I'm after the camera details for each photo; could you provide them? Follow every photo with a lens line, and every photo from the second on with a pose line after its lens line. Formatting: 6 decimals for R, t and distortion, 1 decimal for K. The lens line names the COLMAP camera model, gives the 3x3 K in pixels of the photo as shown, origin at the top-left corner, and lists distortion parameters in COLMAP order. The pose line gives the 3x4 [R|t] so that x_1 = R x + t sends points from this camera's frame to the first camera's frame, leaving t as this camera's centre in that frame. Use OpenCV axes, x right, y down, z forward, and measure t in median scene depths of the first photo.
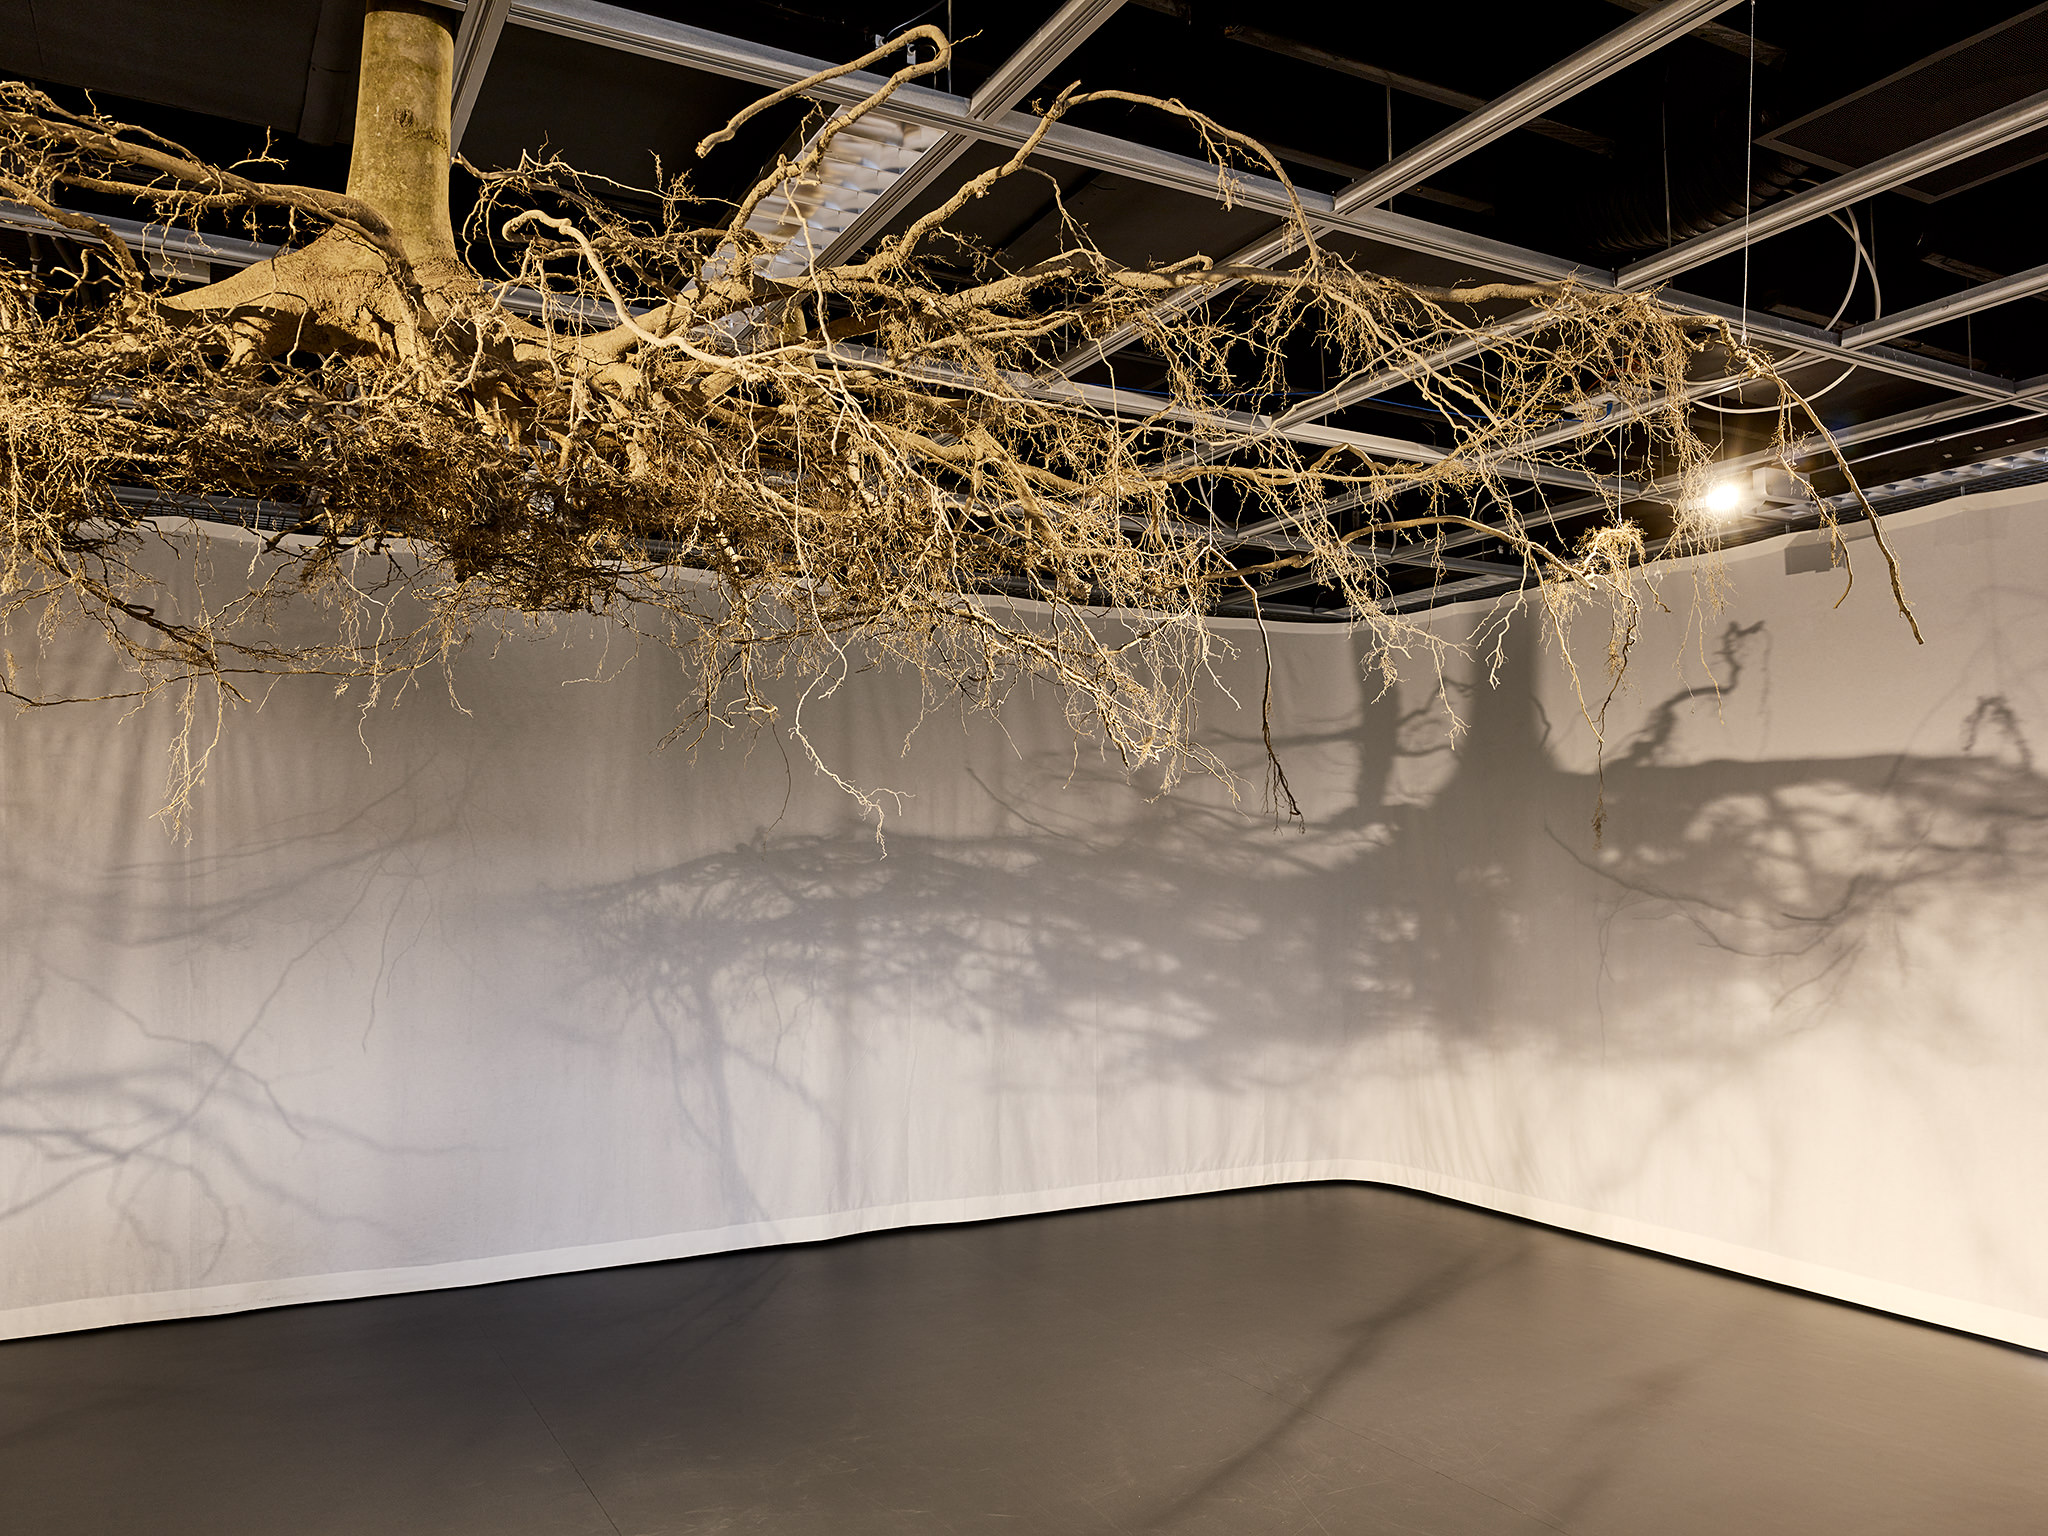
lens RADIAL K [[1543.2, 0, 1024.0], [0, 1543.2, 881.3], [0, 0, 1]] dist [-0.012475, 0.004239]
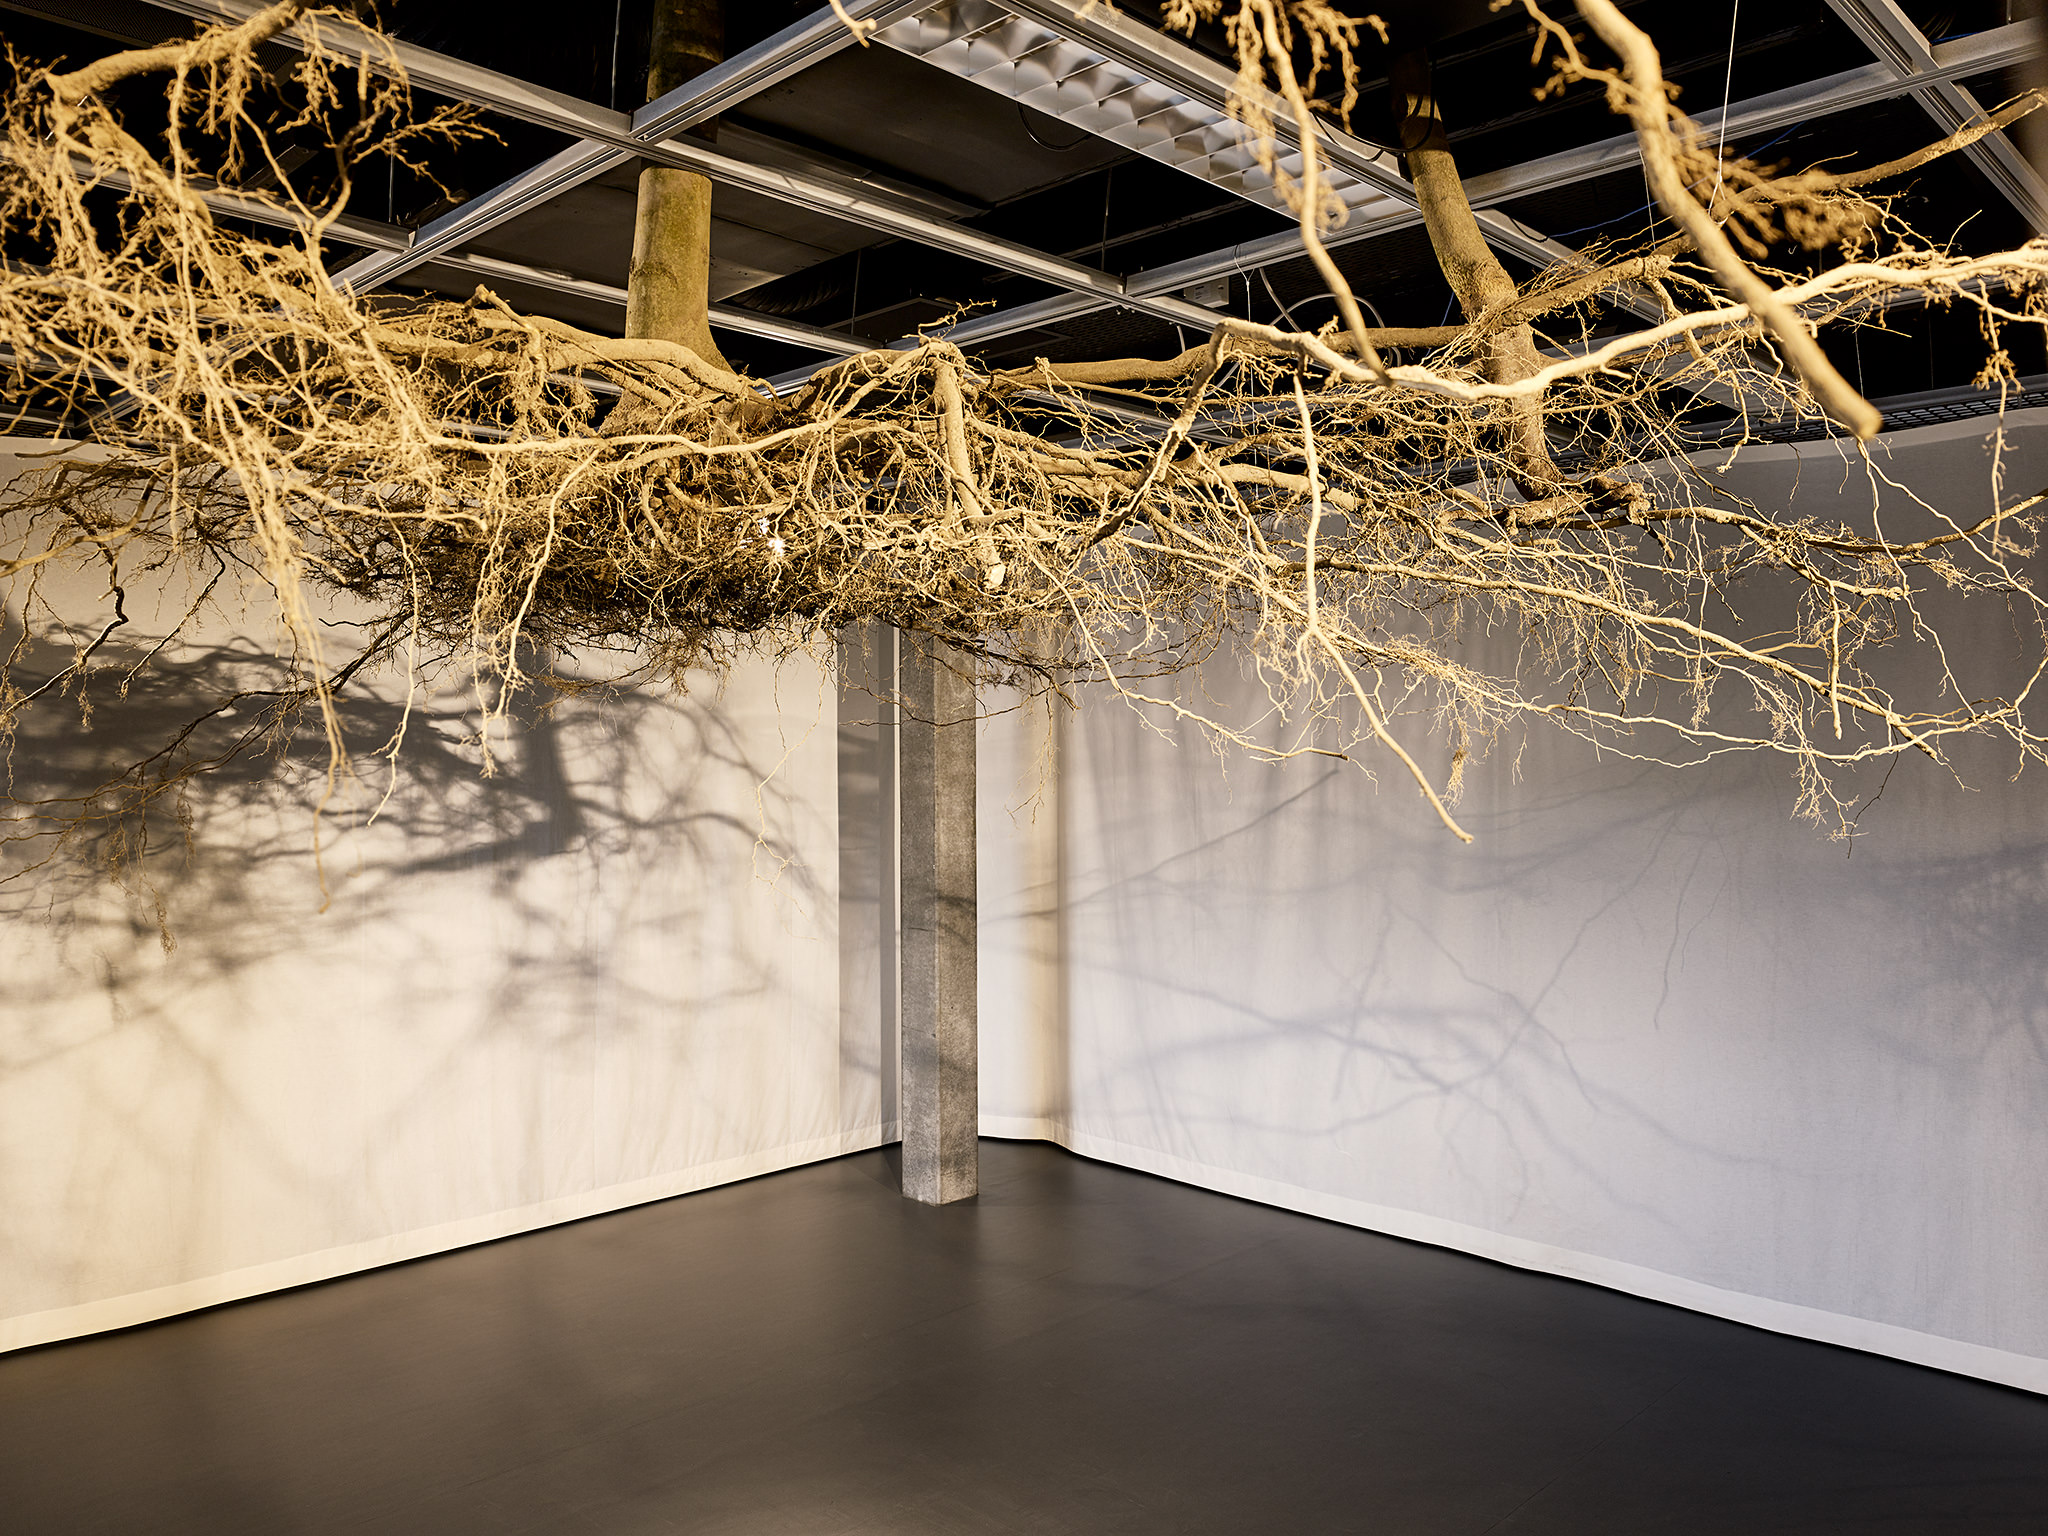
lens RADIAL K [[1539.7, 0, 1019.1], [0, 1539.7, 761.6], [0, 0, 1]] dist [-0.014143, 0.007304]
pose [[0.291402, 0.008180, -0.956566, 0.285130], [-0.003200, 0.999966, 0.007576, -0.045618], [0.956595, 0.000854, 0.291418, 0.333993]]
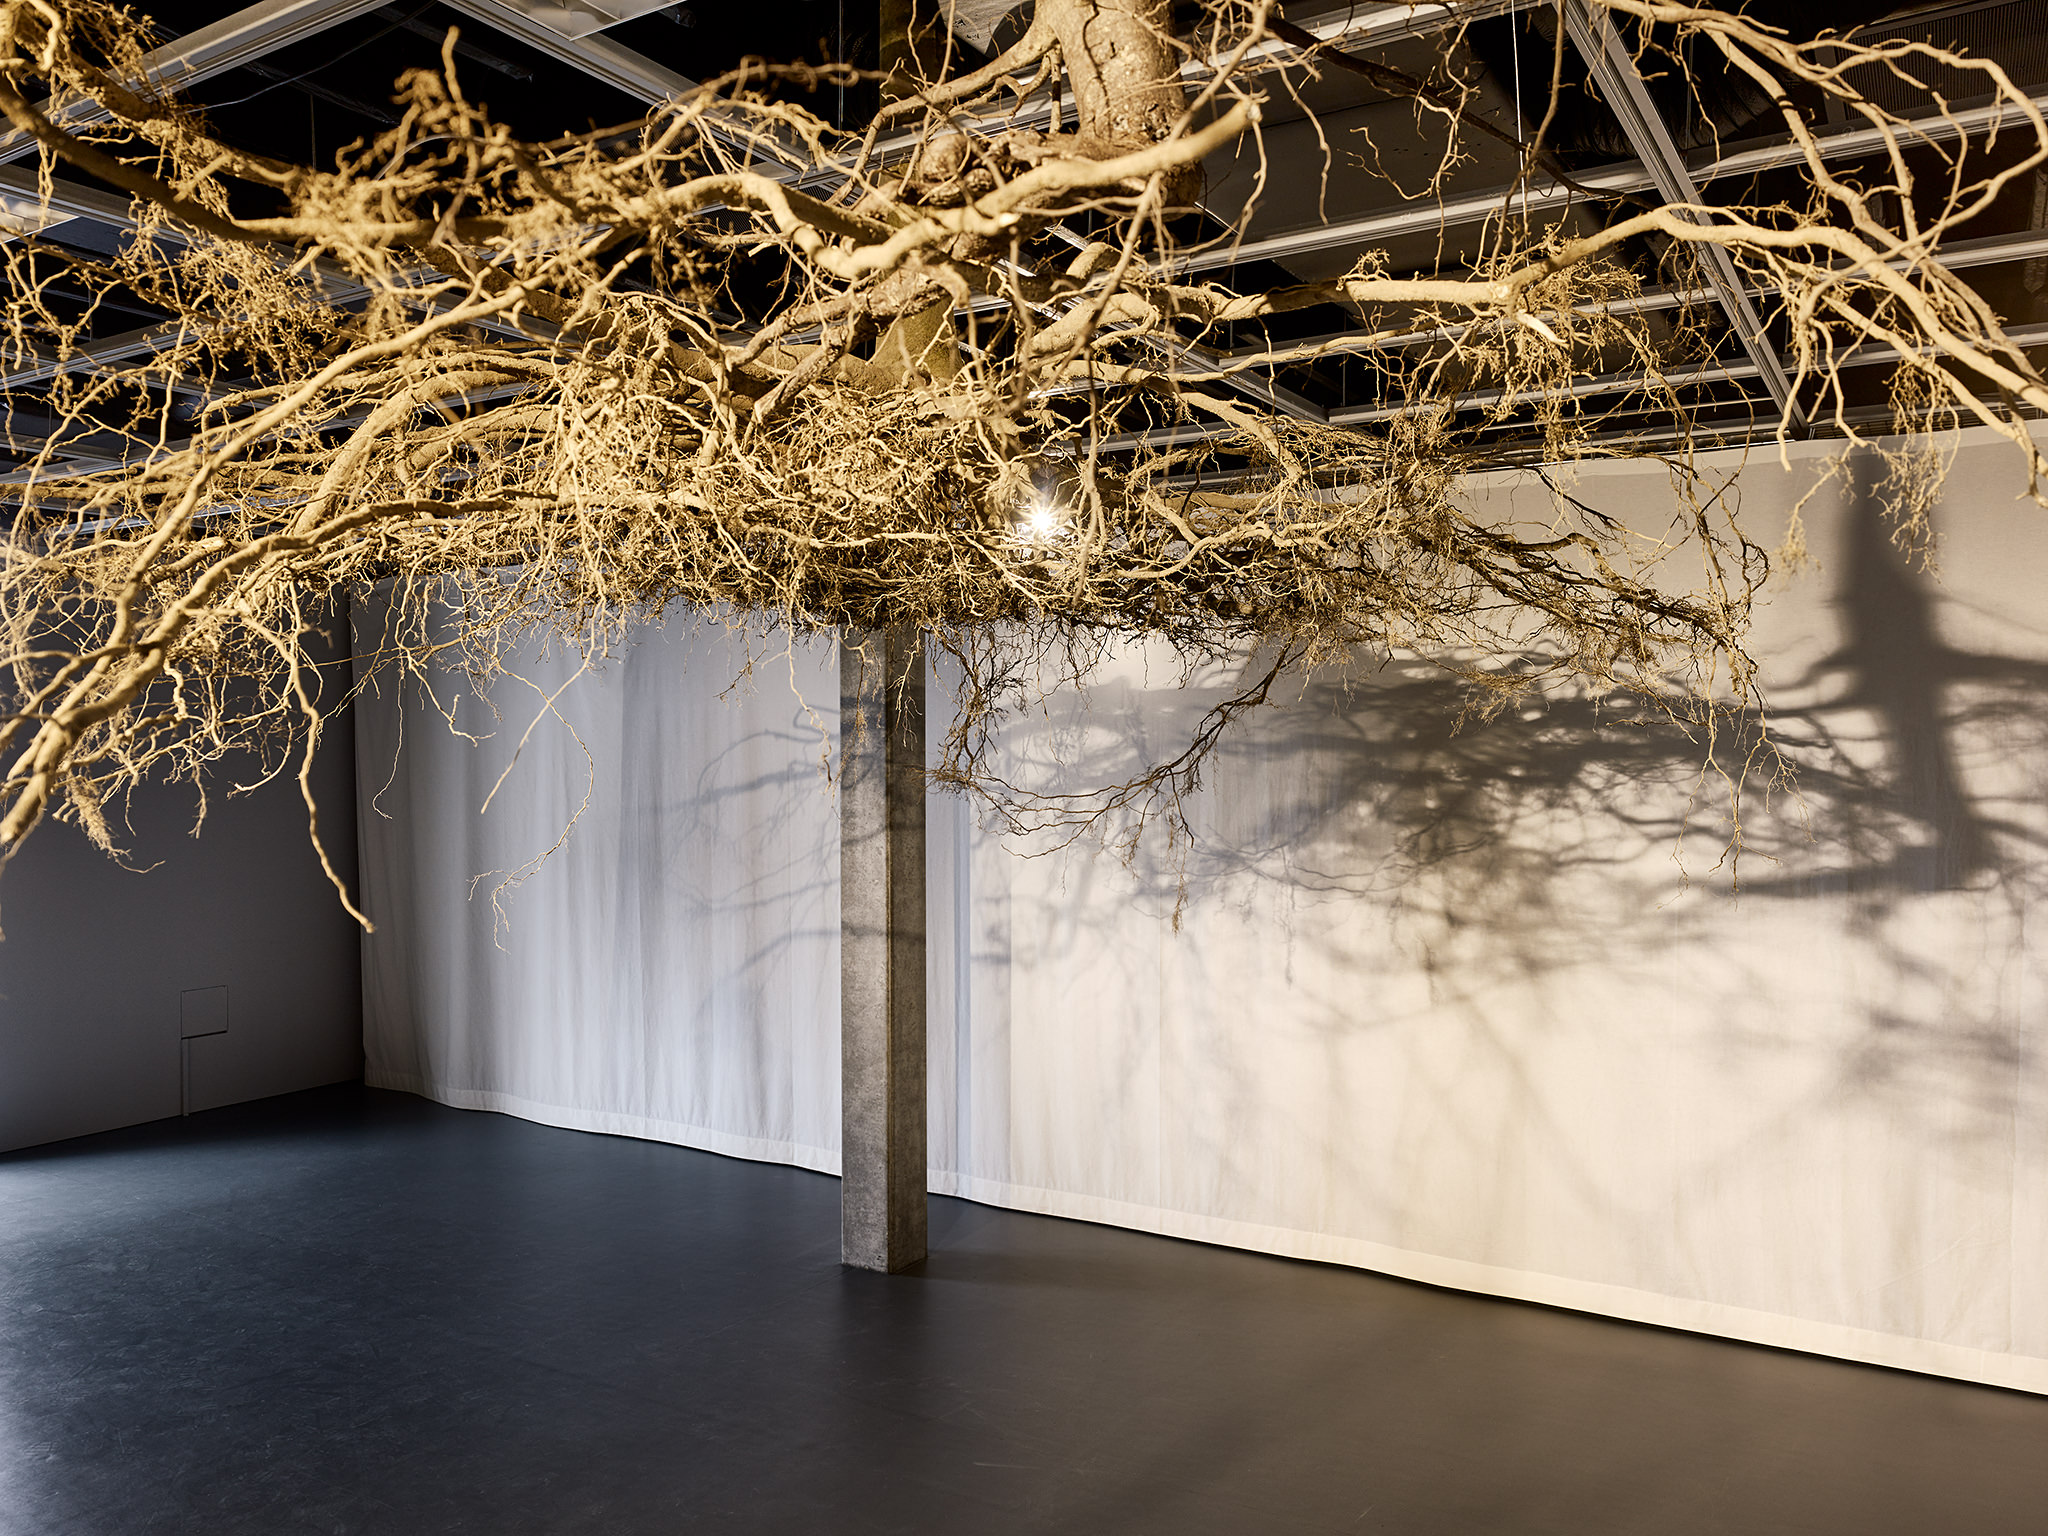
lens RADIAL K [[1544.6, 0, 1025.6], [0, 1544.6, 763.8], [0, 0, 1]] dist [-0.013232, 0.003443]
pose [[-0.868725, 0.008410, -0.495224, 0.032420], [0.001400, 0.999894, 0.014525, -0.050913], [0.495293, 0.011925, -0.868644, 0.740830]]
